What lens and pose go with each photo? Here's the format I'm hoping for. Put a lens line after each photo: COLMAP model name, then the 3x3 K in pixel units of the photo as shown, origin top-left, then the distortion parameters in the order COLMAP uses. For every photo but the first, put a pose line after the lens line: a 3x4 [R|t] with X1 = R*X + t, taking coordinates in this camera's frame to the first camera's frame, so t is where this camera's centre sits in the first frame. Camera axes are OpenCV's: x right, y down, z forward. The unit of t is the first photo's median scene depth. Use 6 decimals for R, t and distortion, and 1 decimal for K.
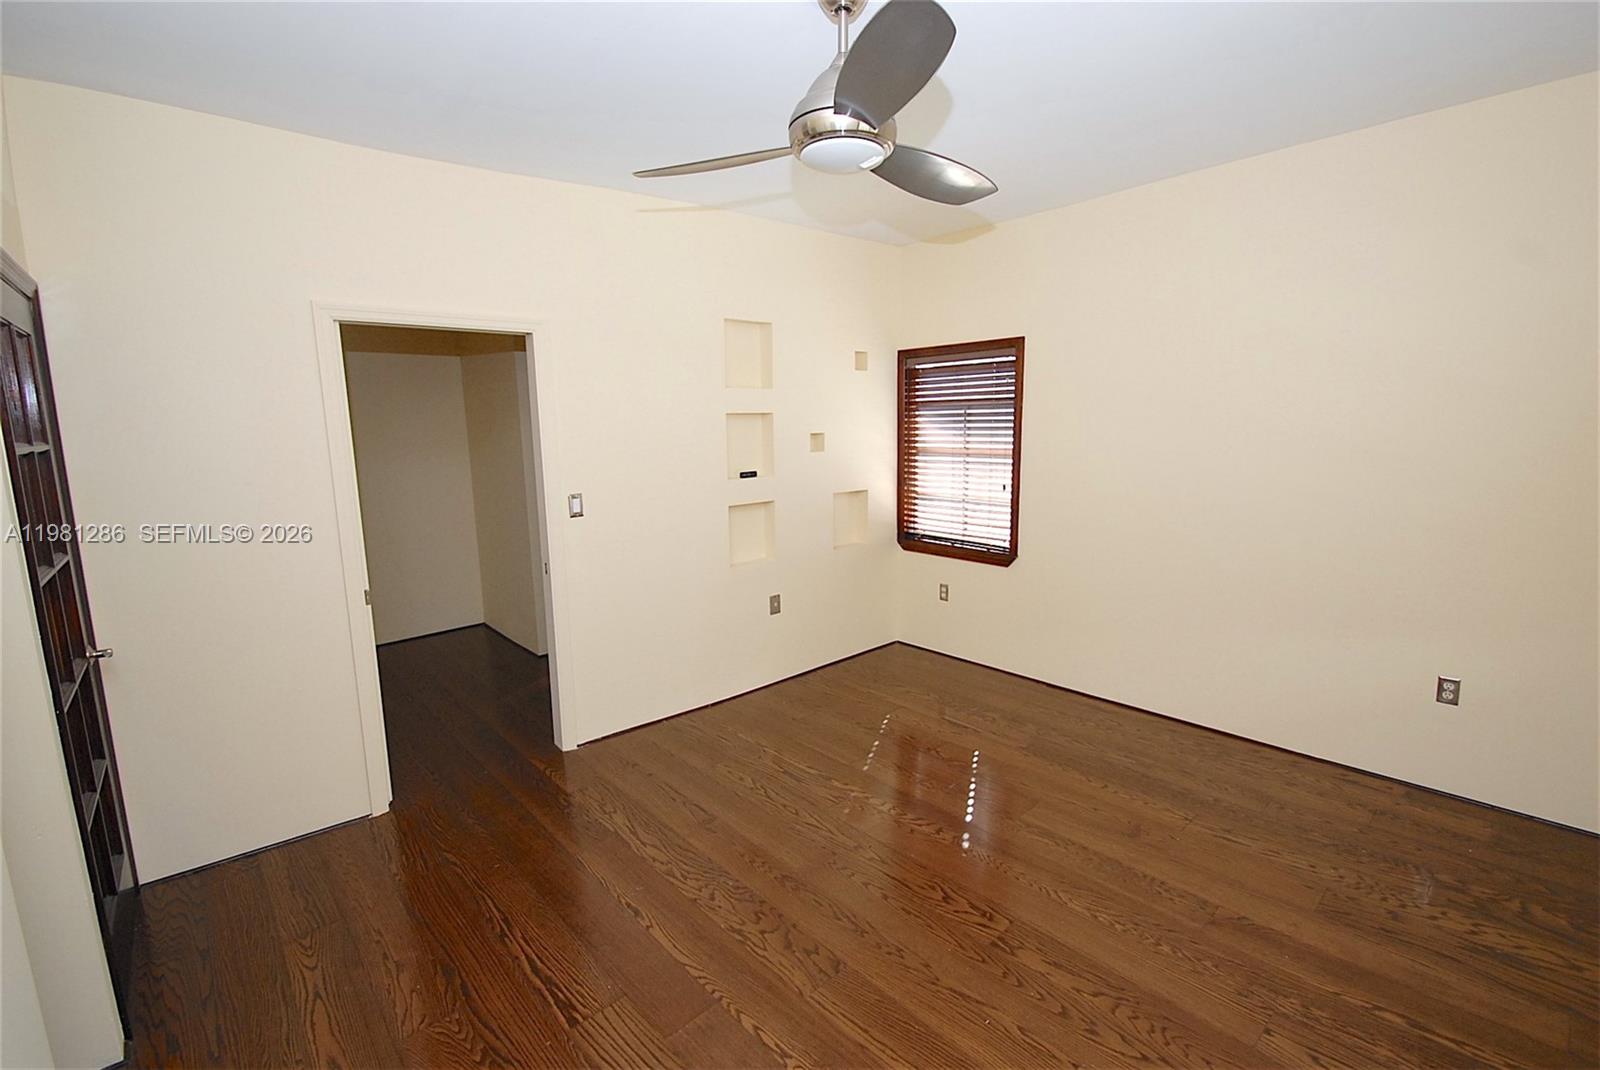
lens RADIAL K [[698.7, 0, 791.3], [0, 698.7, 537.3], [0, 0, 1]] dist [0.006879, -0.011321]
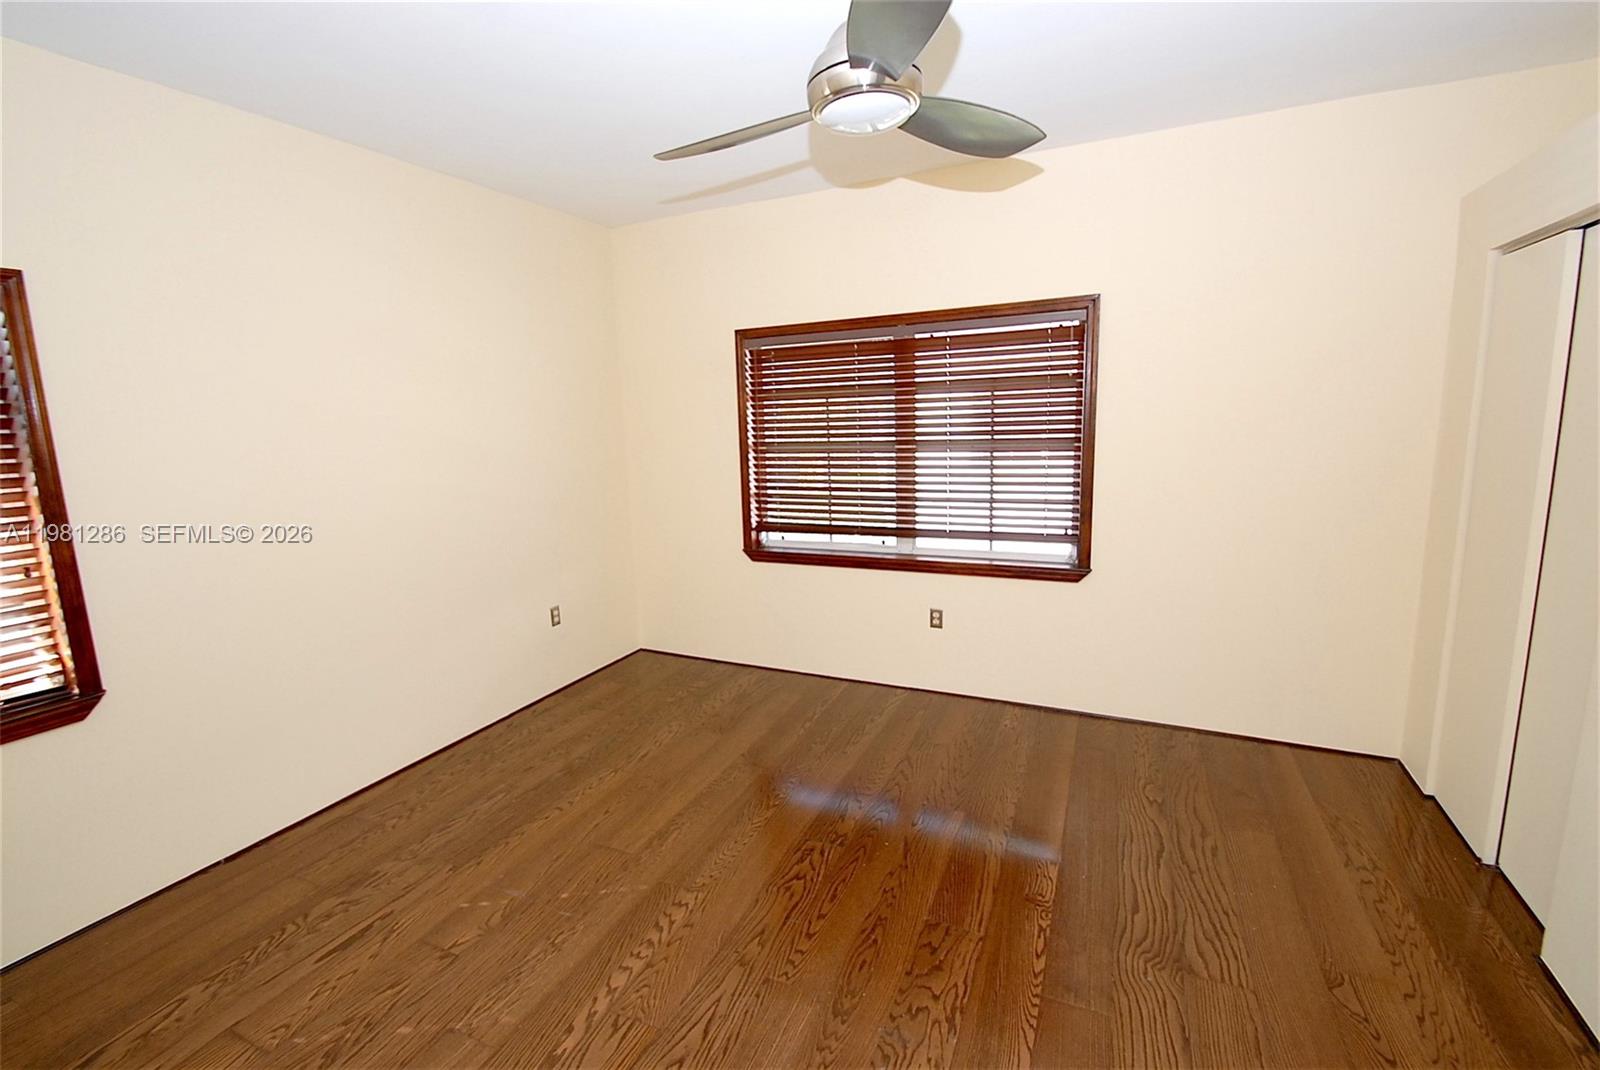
lens RADIAL K [[698.7, 0, 799.2], [0, 698.7, 523.3], [0, 0, 1]] dist [0.006879, -0.011321]
pose [[-0.401779, -0.108530, 0.909283, -0.649254], [0.187059, 0.962288, 0.197511, -0.183221], [-0.896428, 0.249445, -0.366325, 1.242182]]
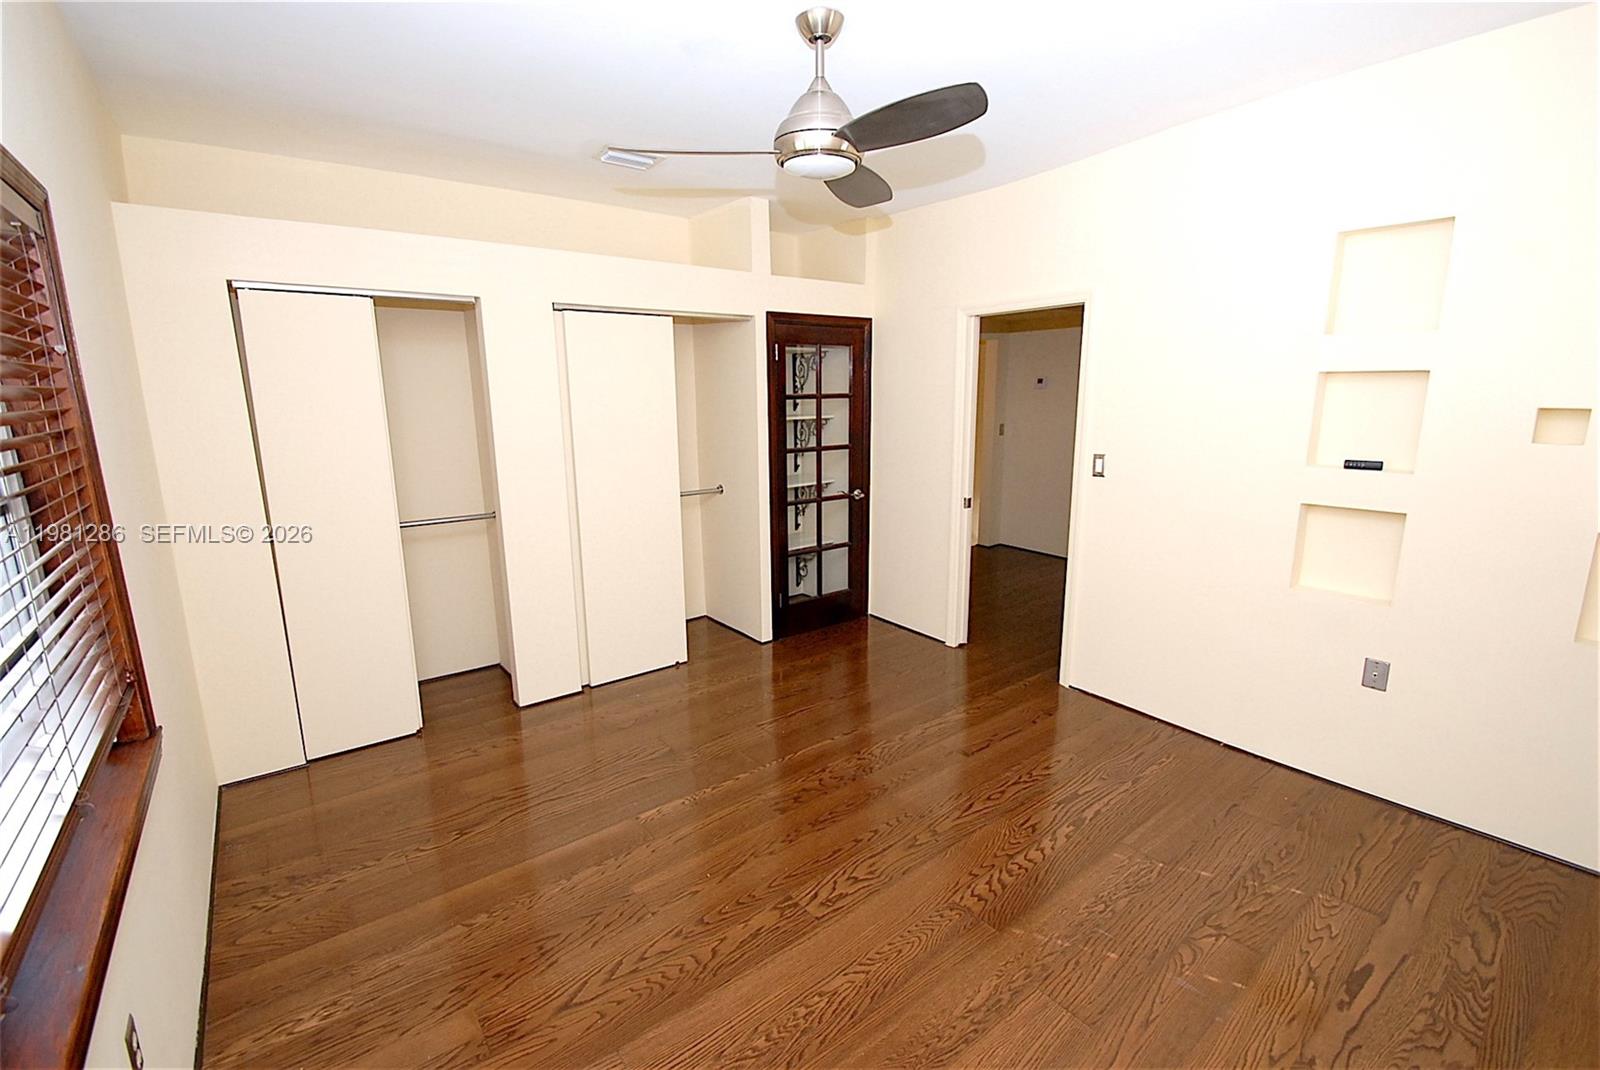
lens RADIAL K [[698.7, 0, 810.9], [0, 698.7, 535.8], [0, 0, 1]] dist [0.006879, -0.011321]
pose [[-0.048110, 0.222690, -0.973702, 1.080834], [-0.150857, 0.962028, 0.227474, -0.168515], [0.987384, 0.157833, -0.012689, 0.872433]]
